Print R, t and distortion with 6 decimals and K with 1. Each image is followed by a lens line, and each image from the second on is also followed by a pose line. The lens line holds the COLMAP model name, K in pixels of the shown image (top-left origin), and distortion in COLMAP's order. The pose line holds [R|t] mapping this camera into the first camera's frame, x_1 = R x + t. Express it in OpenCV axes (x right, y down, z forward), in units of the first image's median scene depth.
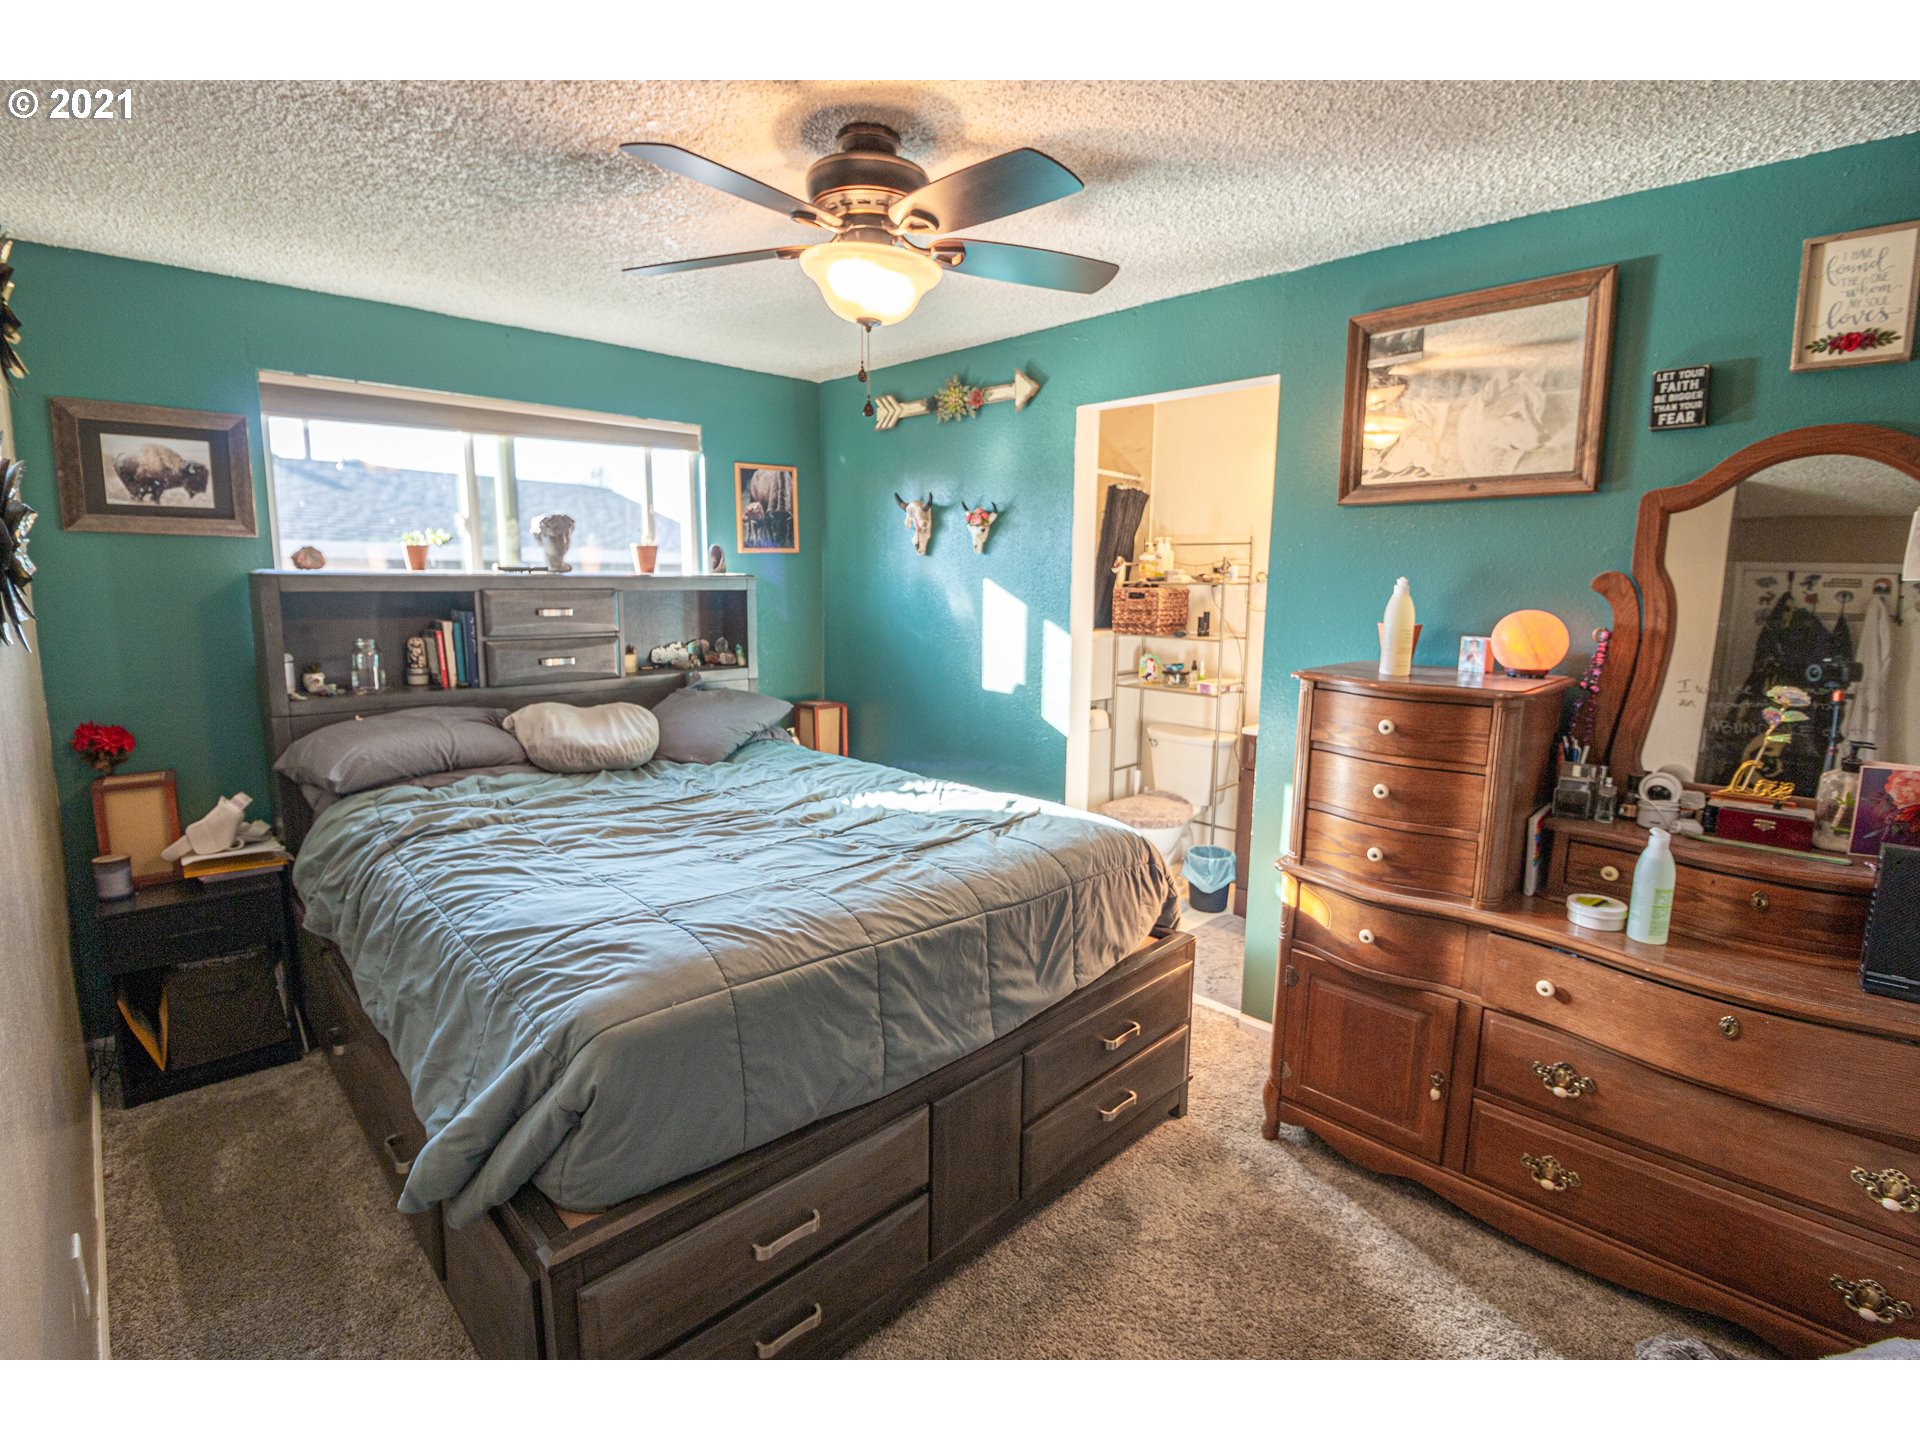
lens RADIAL K [[881.5, 0, 955.3], [0, 881.5, 703.5], [0, 0, 1]] dist [0.000379, -0.015181]
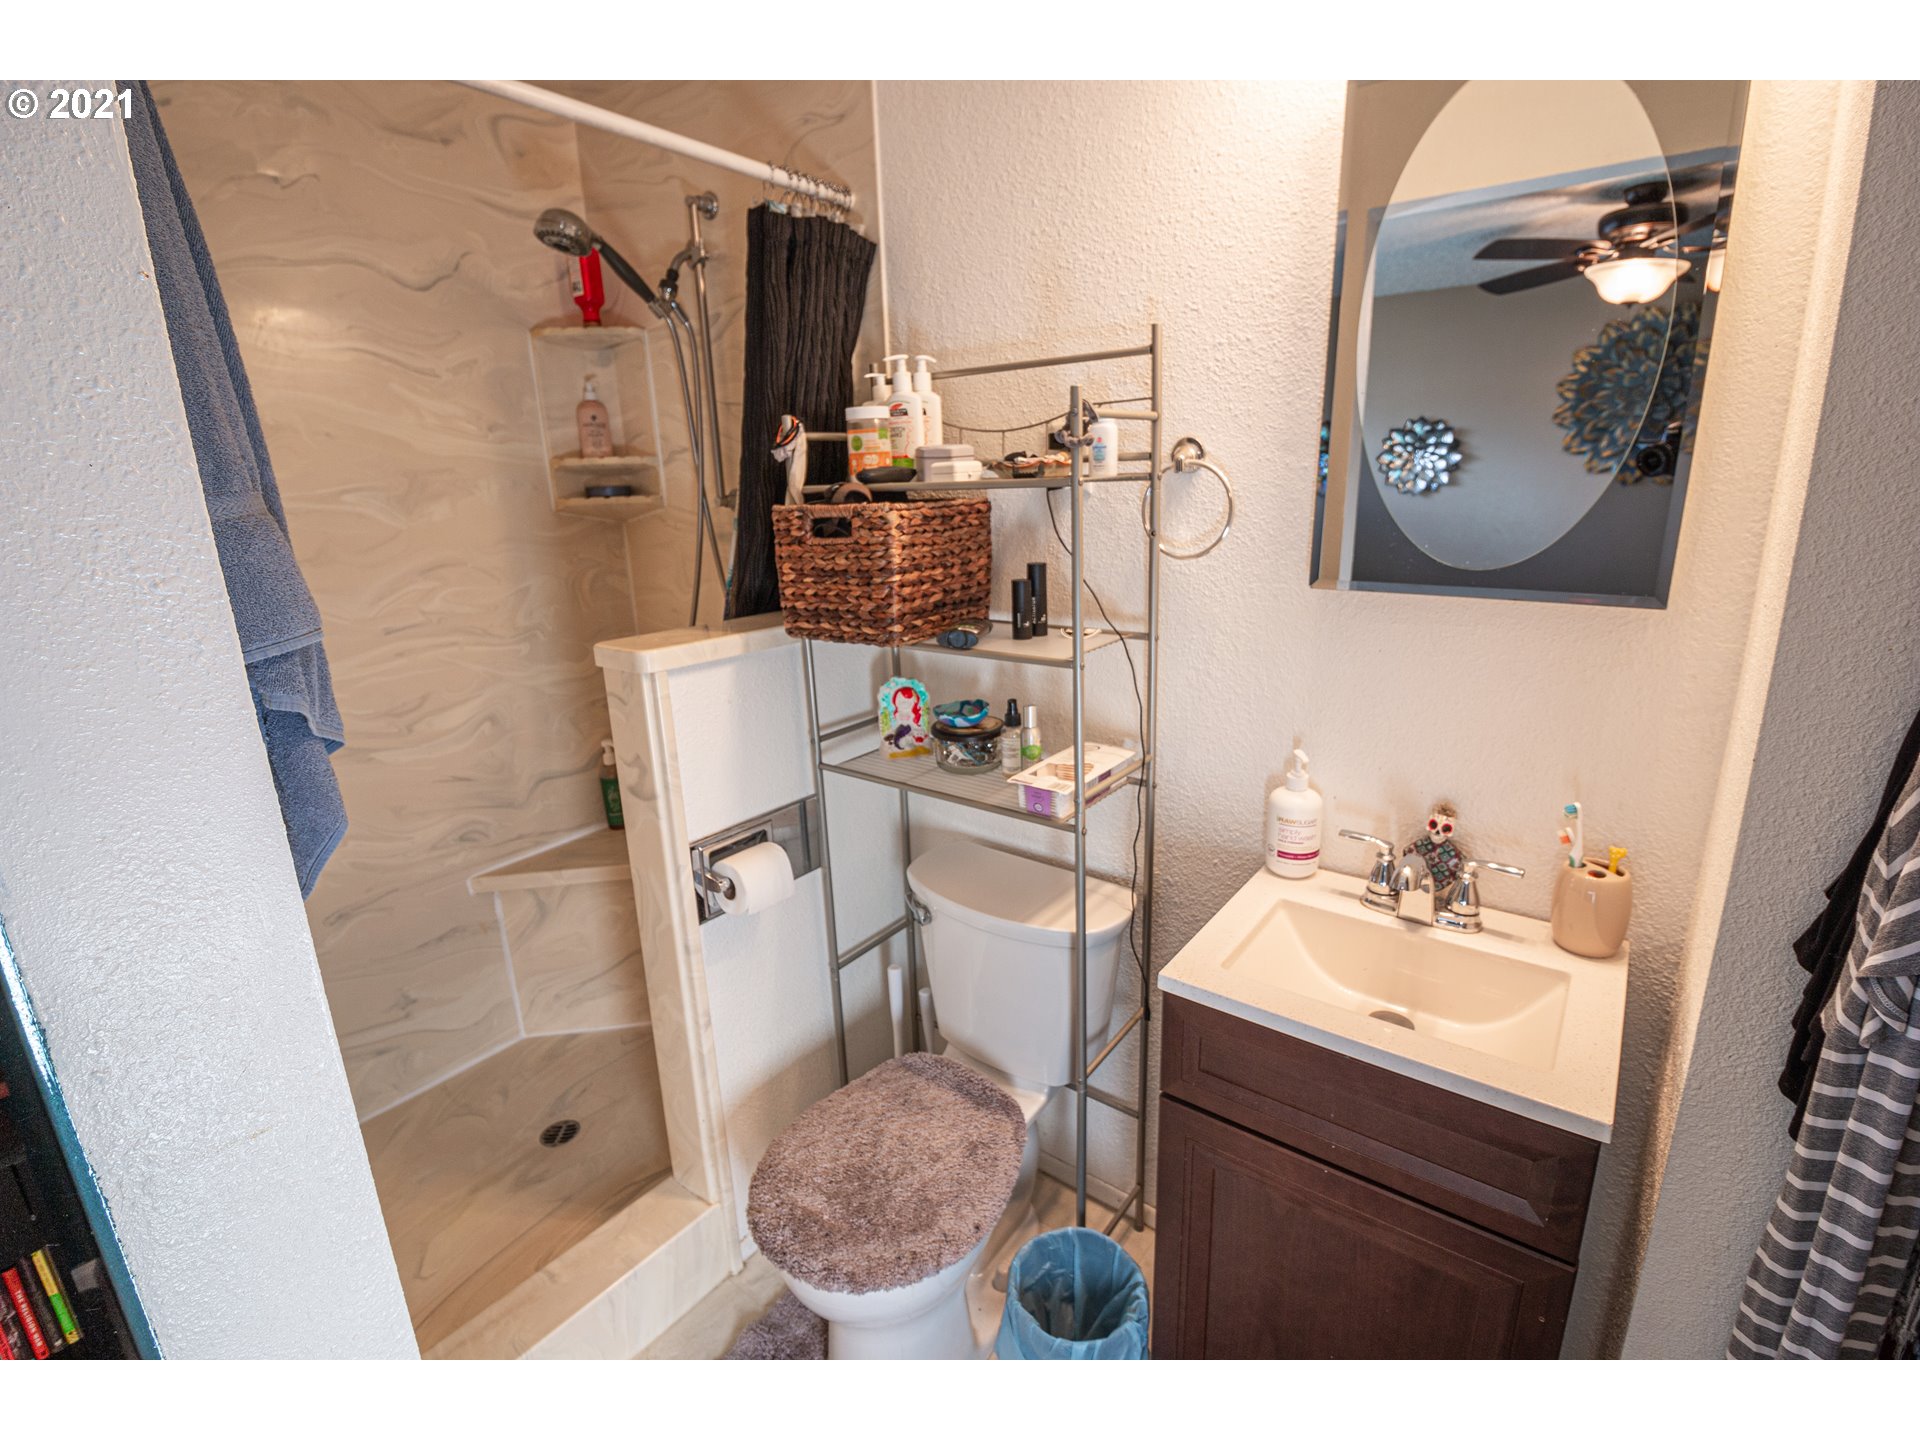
lens RADIAL K [[881.5, 0, 955.3], [0, 881.5, 703.5], [0, 0, 1]] dist [0.000379, -0.015181]
pose [[0.989622, -0.075364, 0.122347, 0.203870], [0.061714, 0.991816, 0.111768, -0.089177], [-0.129769, -0.103058, 0.986174, 0.644929]]
